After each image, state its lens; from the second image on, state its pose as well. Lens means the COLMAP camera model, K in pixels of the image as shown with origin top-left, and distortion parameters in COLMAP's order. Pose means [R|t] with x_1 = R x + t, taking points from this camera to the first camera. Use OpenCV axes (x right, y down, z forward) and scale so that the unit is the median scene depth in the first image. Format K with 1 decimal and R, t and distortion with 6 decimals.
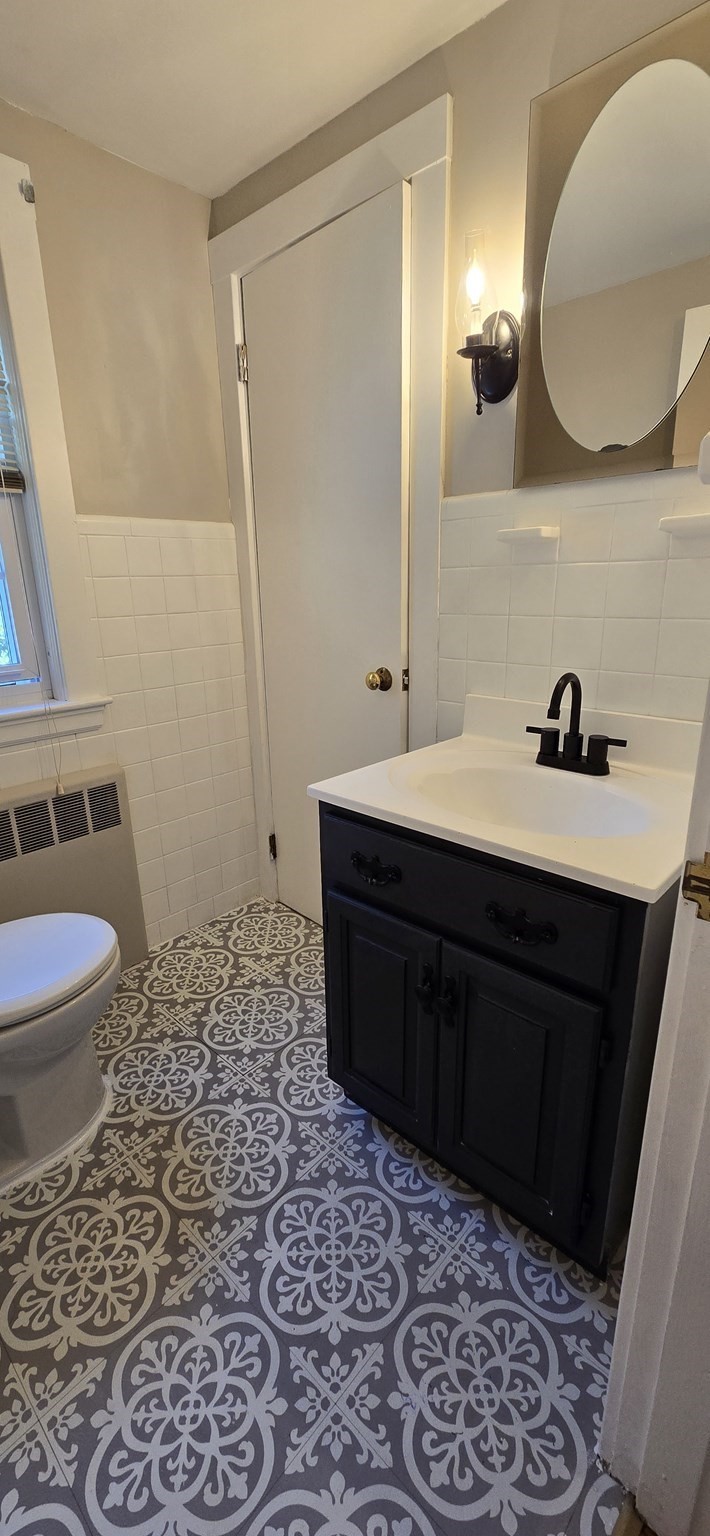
lens RADIAL K [[631.9, 0, 353.2], [0, 631.9, 763.6], [0, 0, 1]] dist [-0.001515, -0.000302]
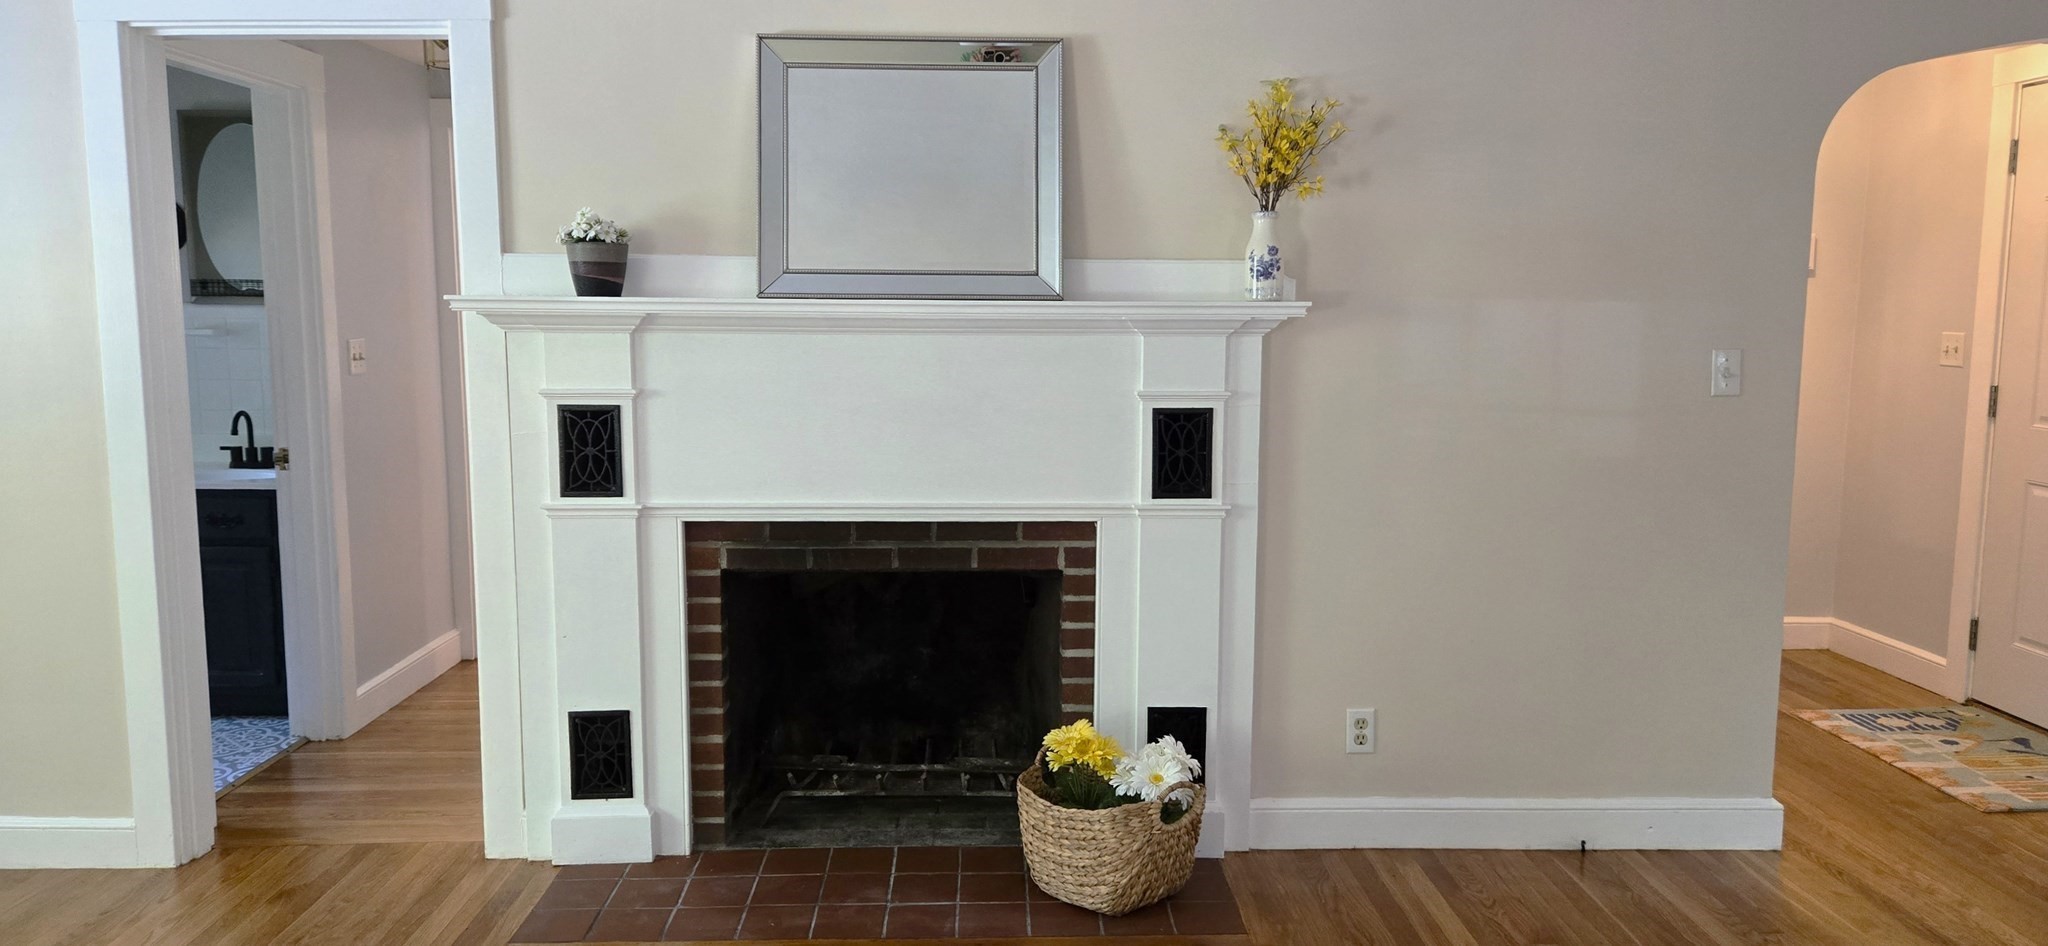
lens RADIAL K [[1345.4, 0, 1016.4], [0, 1345.4, 472.2], [0, 0, 1]] dist [0.039801, -0.004386]
pose [[0.703889, -0.049743, 0.708566, -0.835468], [0.183443, 0.976435, -0.113683, 0.841149], [-0.686214, 0.210002, 0.696426, -3.070103]]
